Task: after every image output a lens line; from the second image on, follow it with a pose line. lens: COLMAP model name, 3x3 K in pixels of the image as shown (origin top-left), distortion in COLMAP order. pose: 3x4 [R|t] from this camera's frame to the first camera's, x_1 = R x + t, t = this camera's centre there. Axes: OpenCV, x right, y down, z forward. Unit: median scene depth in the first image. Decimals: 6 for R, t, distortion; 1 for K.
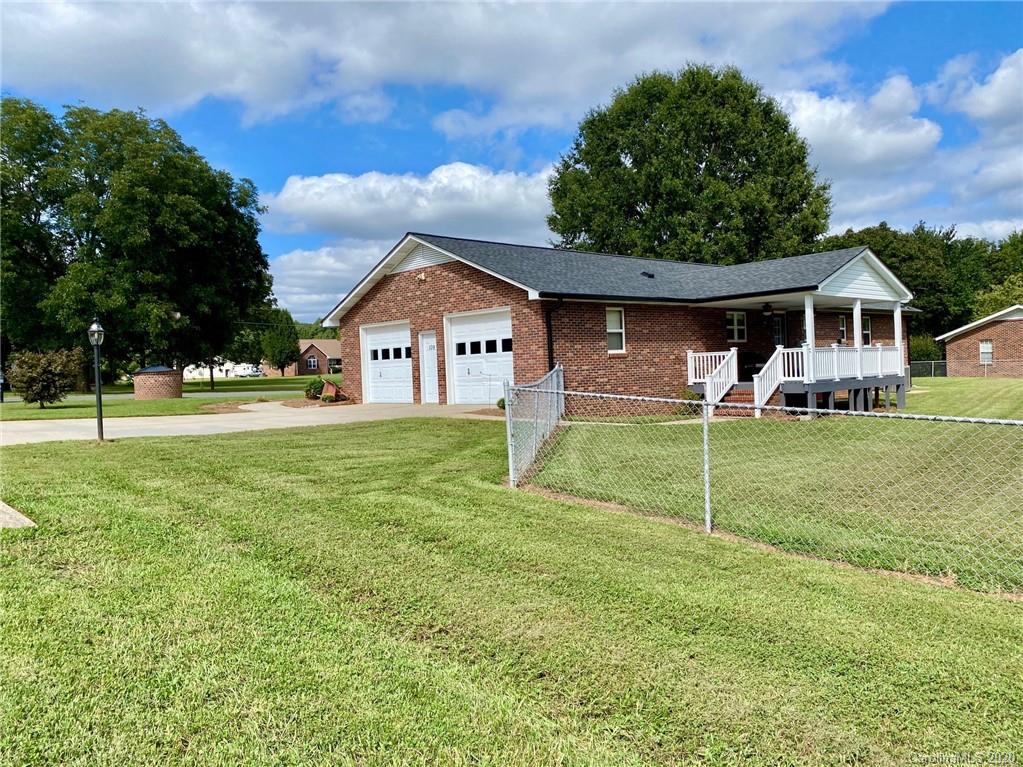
lens RADIAL K [[784.5, 0, 512.6], [0, 784.5, 380.1], [0, 0, 1]] dist [0.000398, -0.003016]
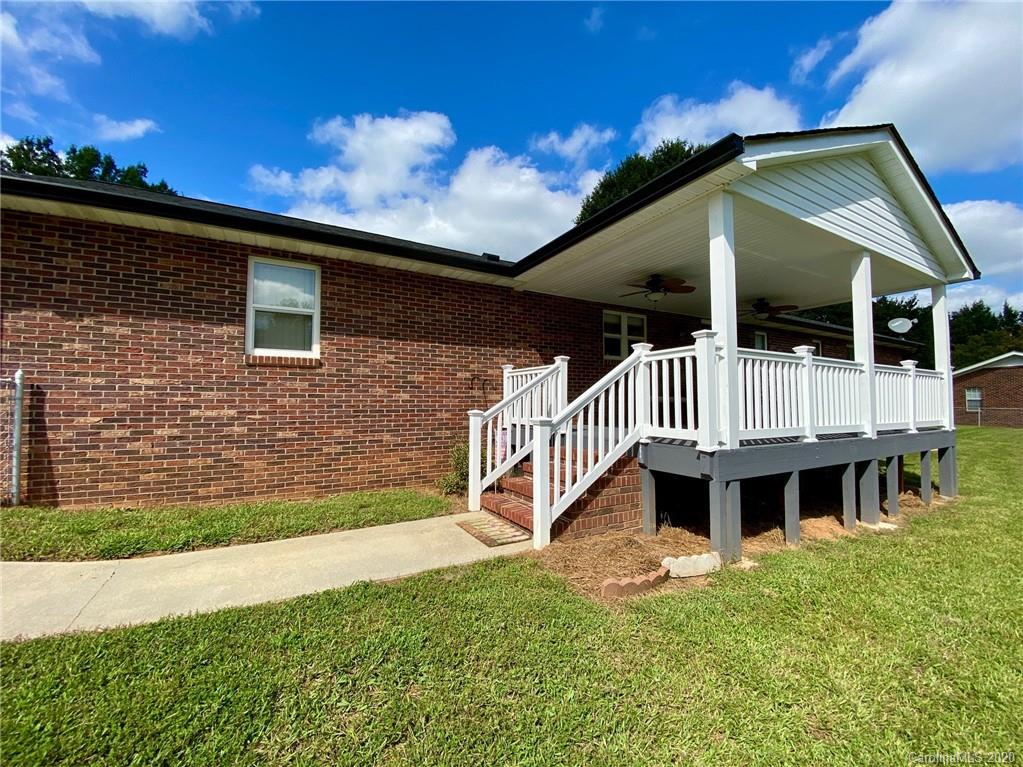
lens RADIAL K [[414.9, 0, 507.6], [0, 414.9, 383.7], [0, 0, 1]] dist [0.026167, -0.025796]
pose [[0.973728, 0.031118, -0.225576, 0.316045], [-0.043345, 0.997835, -0.049454, -0.010883], [0.223549, 0.057932, 0.972970, 0.769455]]
